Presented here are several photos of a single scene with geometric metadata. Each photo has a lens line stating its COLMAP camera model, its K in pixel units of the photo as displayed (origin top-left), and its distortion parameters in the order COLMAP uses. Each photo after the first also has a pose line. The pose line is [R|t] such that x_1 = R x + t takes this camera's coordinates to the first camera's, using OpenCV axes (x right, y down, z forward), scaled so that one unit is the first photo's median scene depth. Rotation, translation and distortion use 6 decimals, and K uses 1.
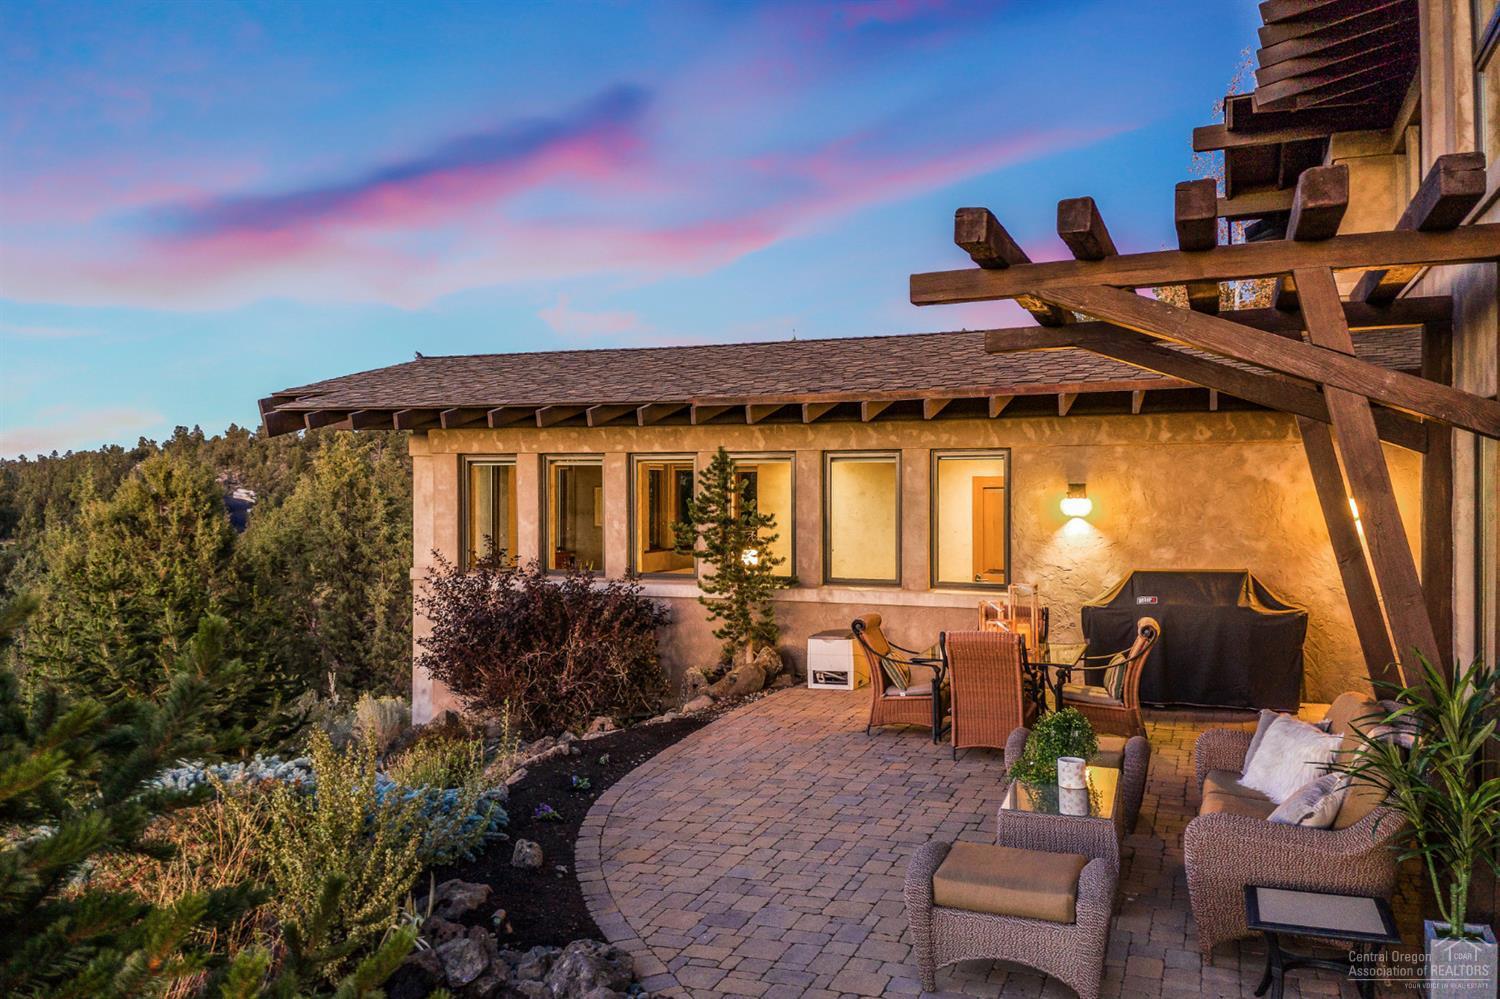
lens RADIAL K [[1233.7, 0, 827.9], [0, 1233.7, 506.2], [0, 0, 1]] dist [0.178685, -0.195367]
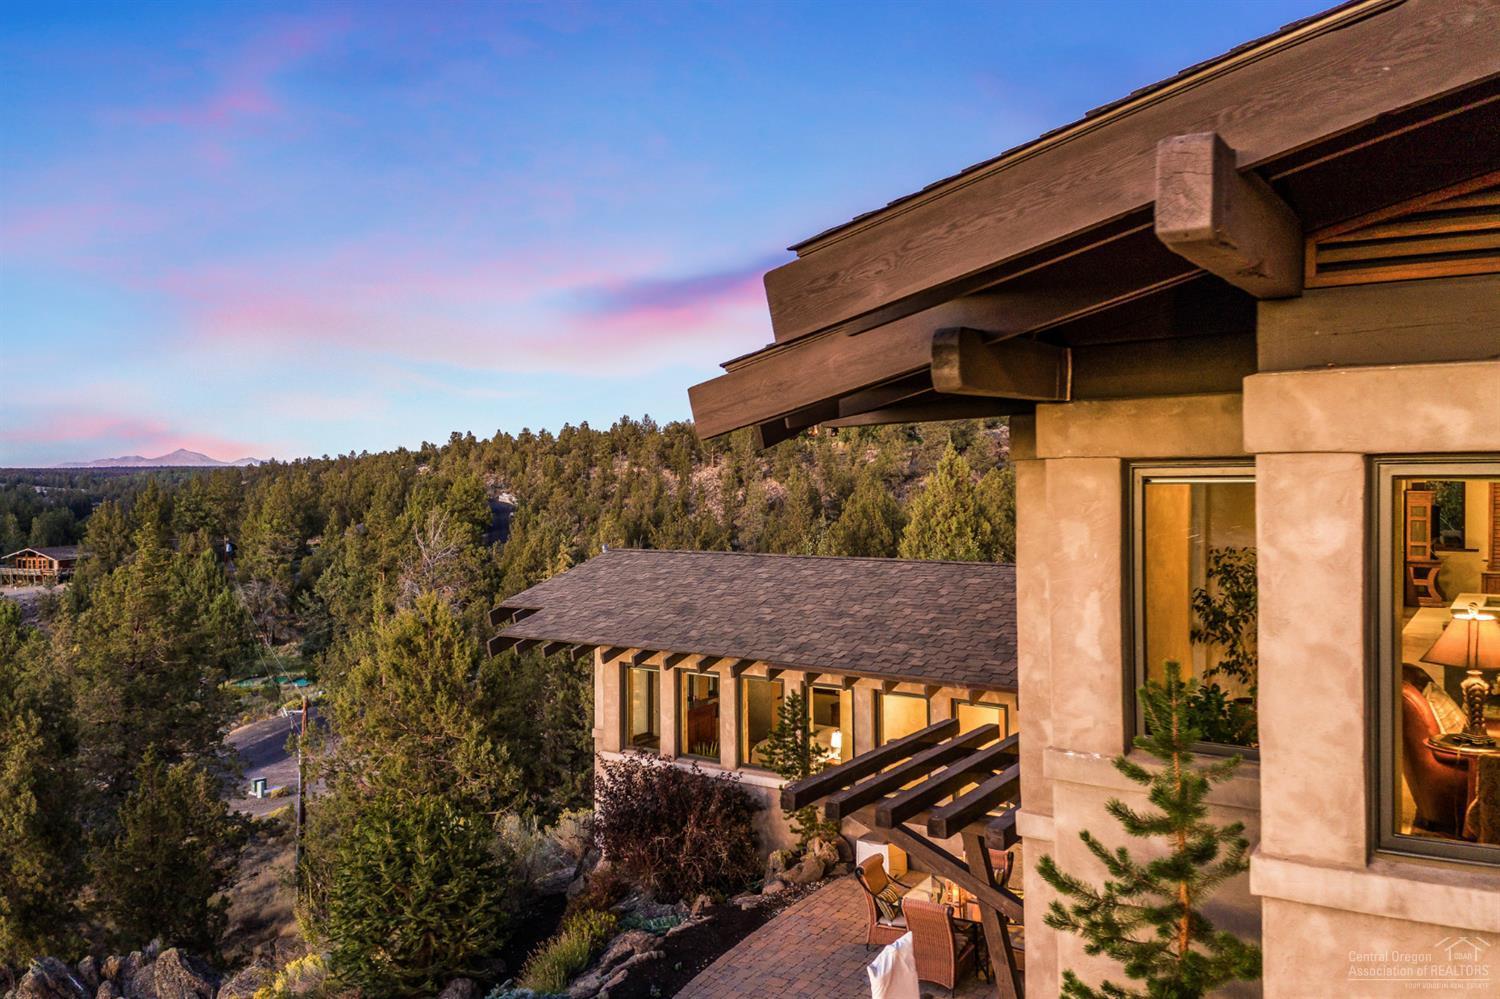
lens RADIAL K [[1233.7, 0, 785.0], [0, 1233.7, 503.2], [0, 0, 1]] dist [0.178685, -0.195367]
pose [[0.977660, -0.000227, -0.210191, 0.167571], [-0.000345, 0.999996, -0.002685, -0.220647], [0.210190, 0.002697, 0.977657, -0.285878]]
